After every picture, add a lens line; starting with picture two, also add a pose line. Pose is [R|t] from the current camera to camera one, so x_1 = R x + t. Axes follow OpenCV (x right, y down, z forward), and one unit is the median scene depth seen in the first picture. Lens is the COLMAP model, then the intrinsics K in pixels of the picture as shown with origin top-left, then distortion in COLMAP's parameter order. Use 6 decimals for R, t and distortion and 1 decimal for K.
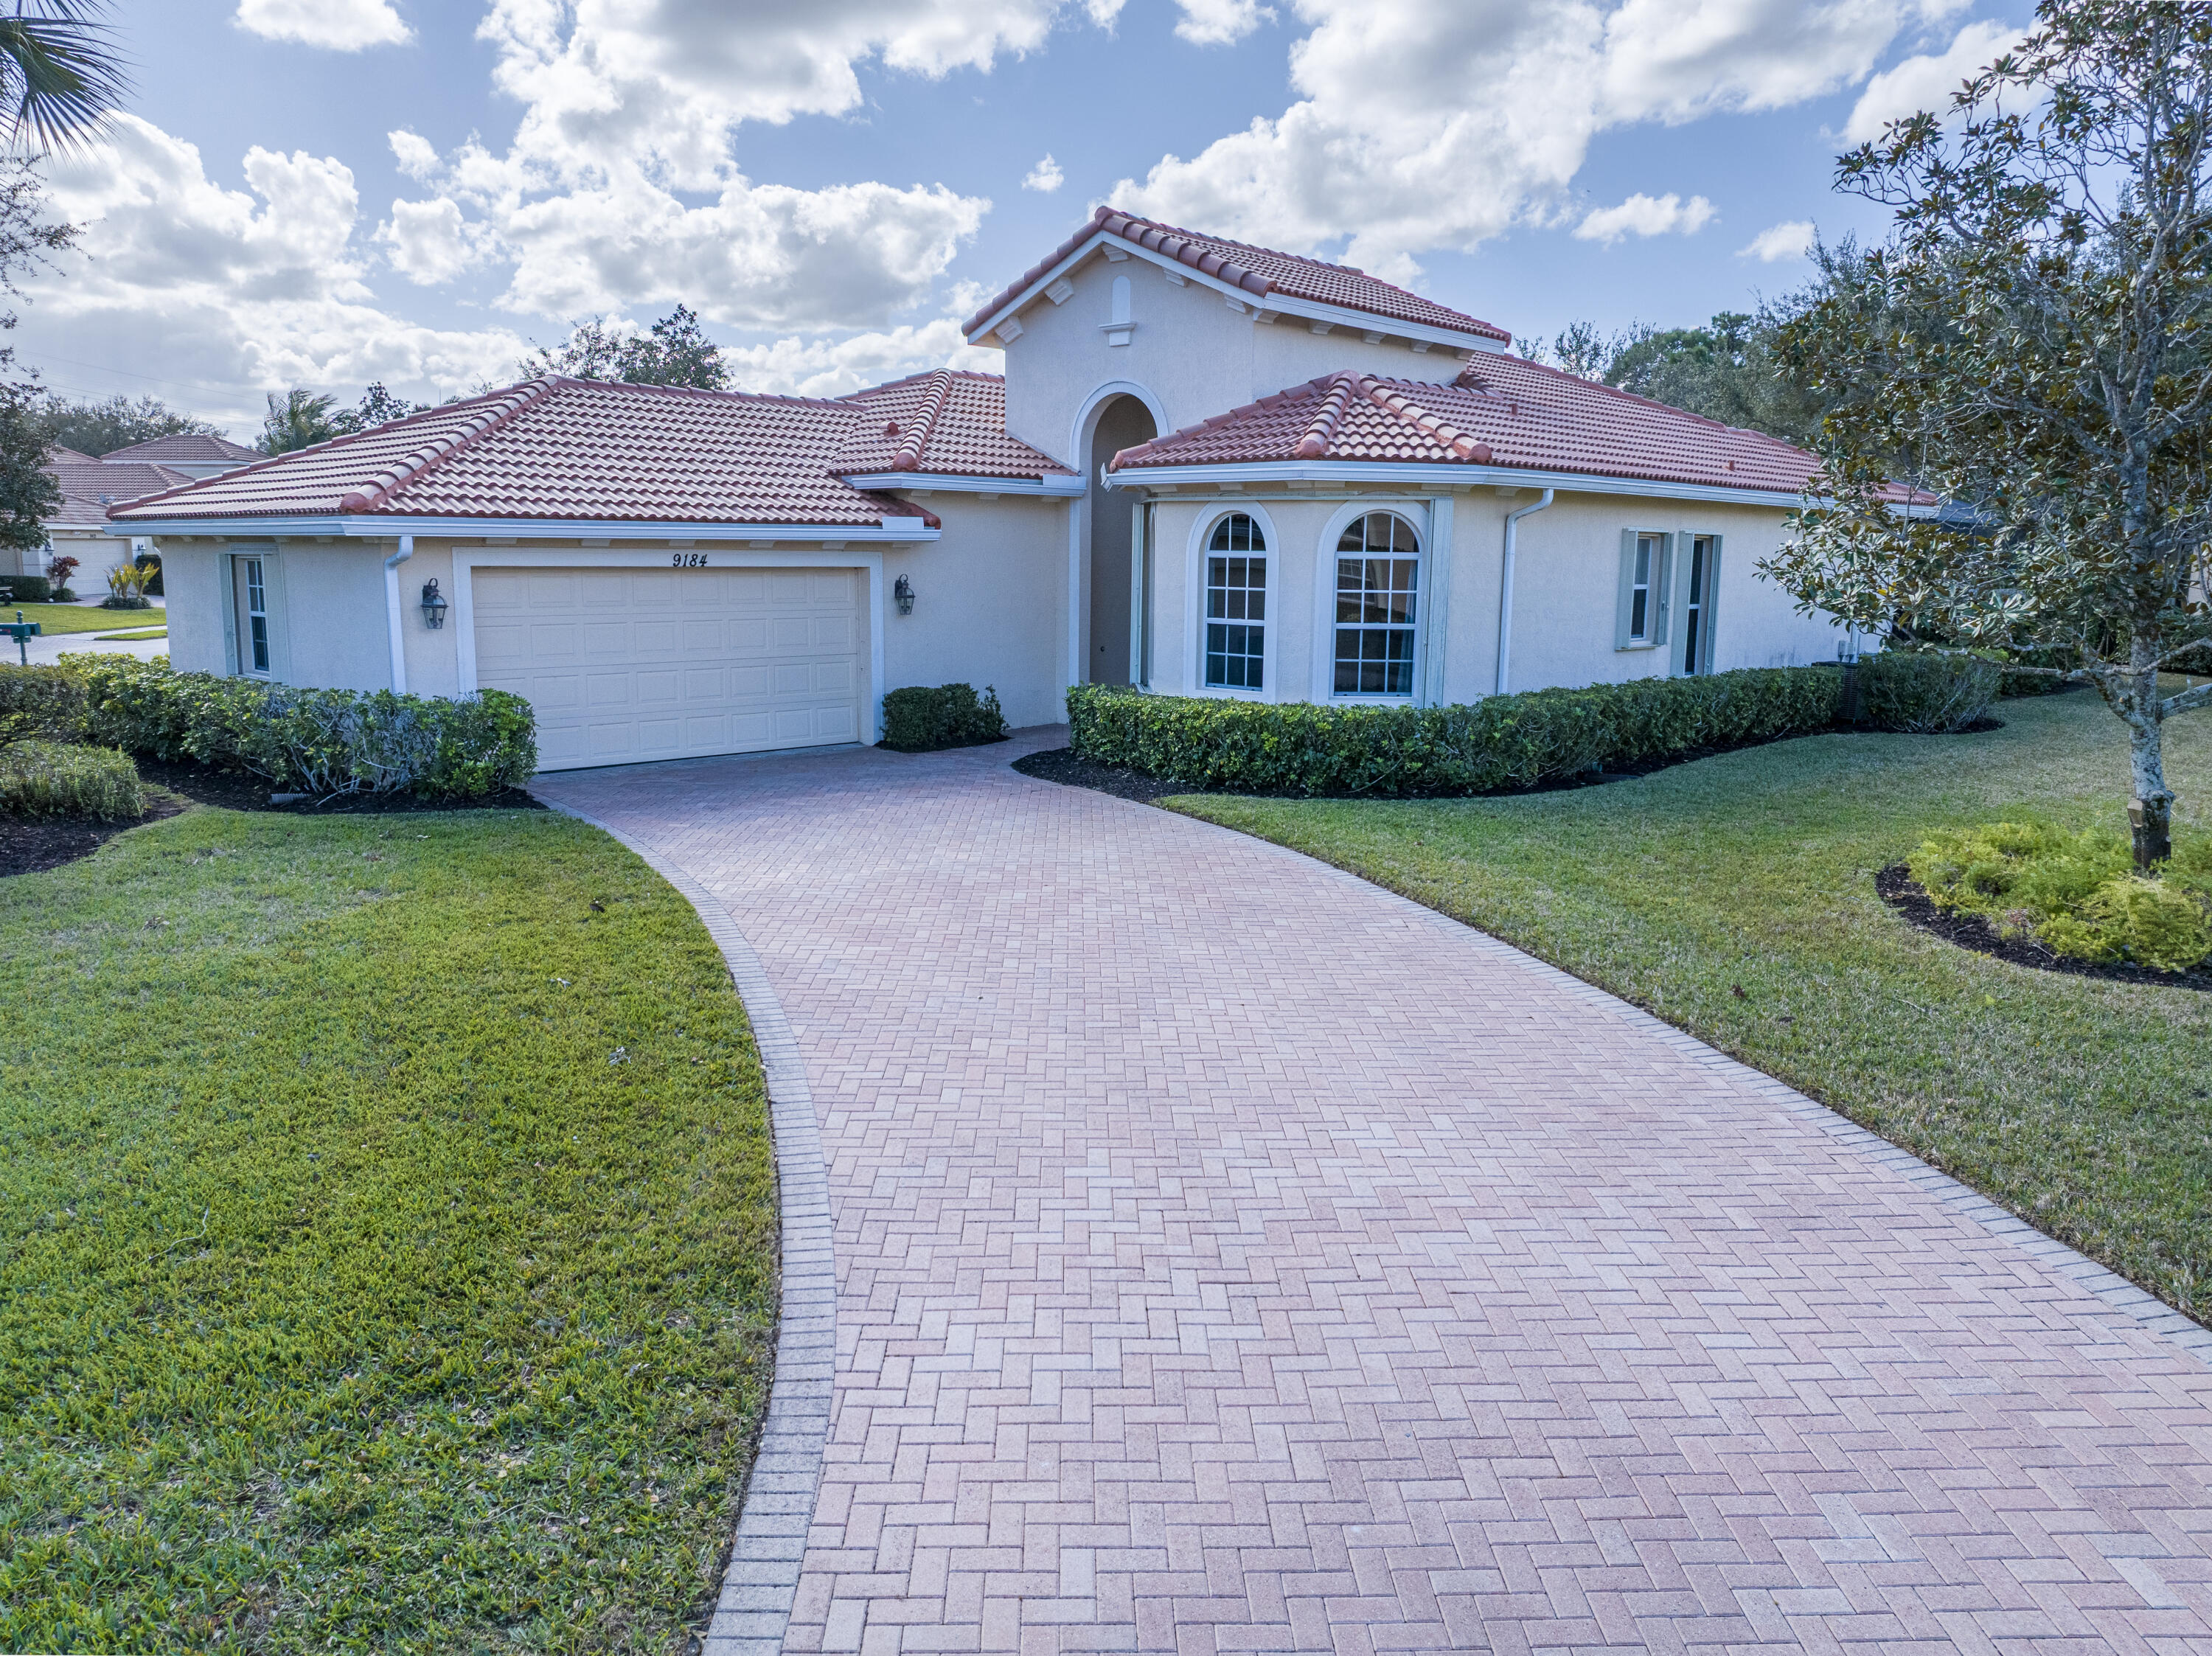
lens RADIAL K [[1570.5, 0, 1101.6], [0, 1570.5, 828.3], [0, 0, 1]] dist [-0.046442, 0.012047]
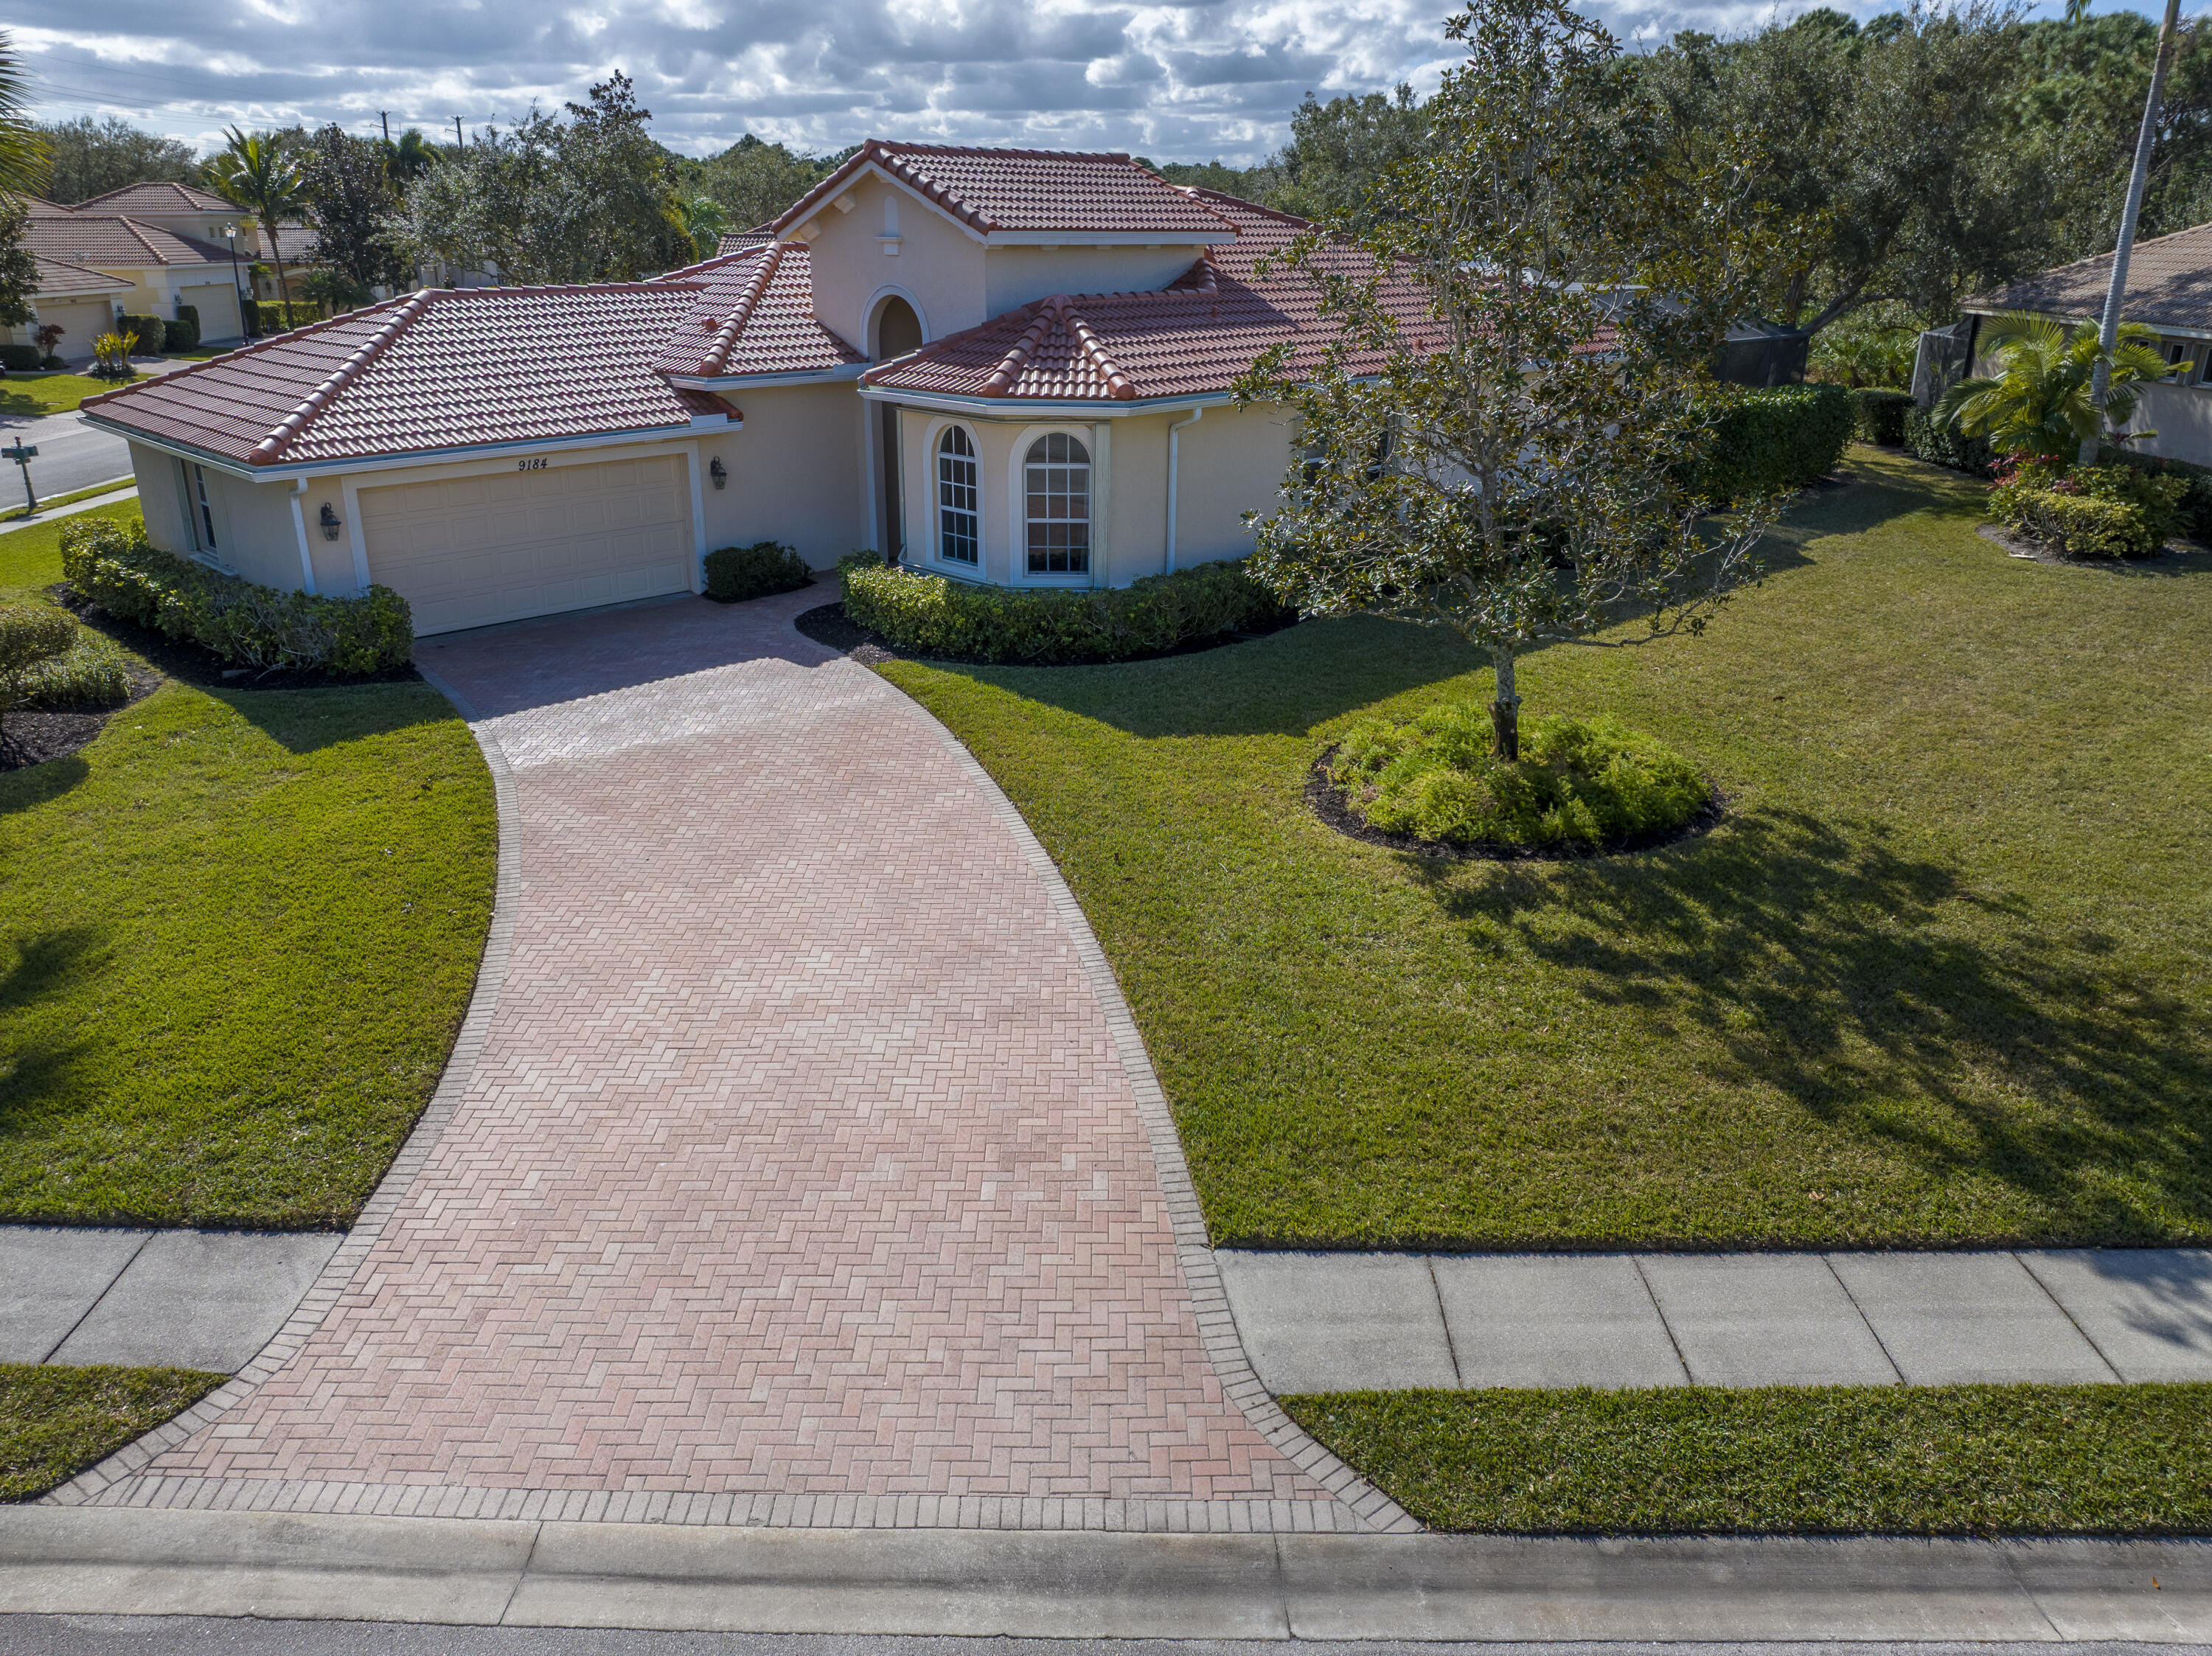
lens RADIAL K [[1570.5, 0, 1105.6], [0, 1570.5, 828.9], [0, 0, 1]] dist [-0.046442, 0.012047]
pose [[0.999893, 0.001309, -0.014565, 0.261497], [0.001551, 0.980866, 0.194679, -0.147315], [0.014541, -0.194681, 0.980759, -0.352337]]
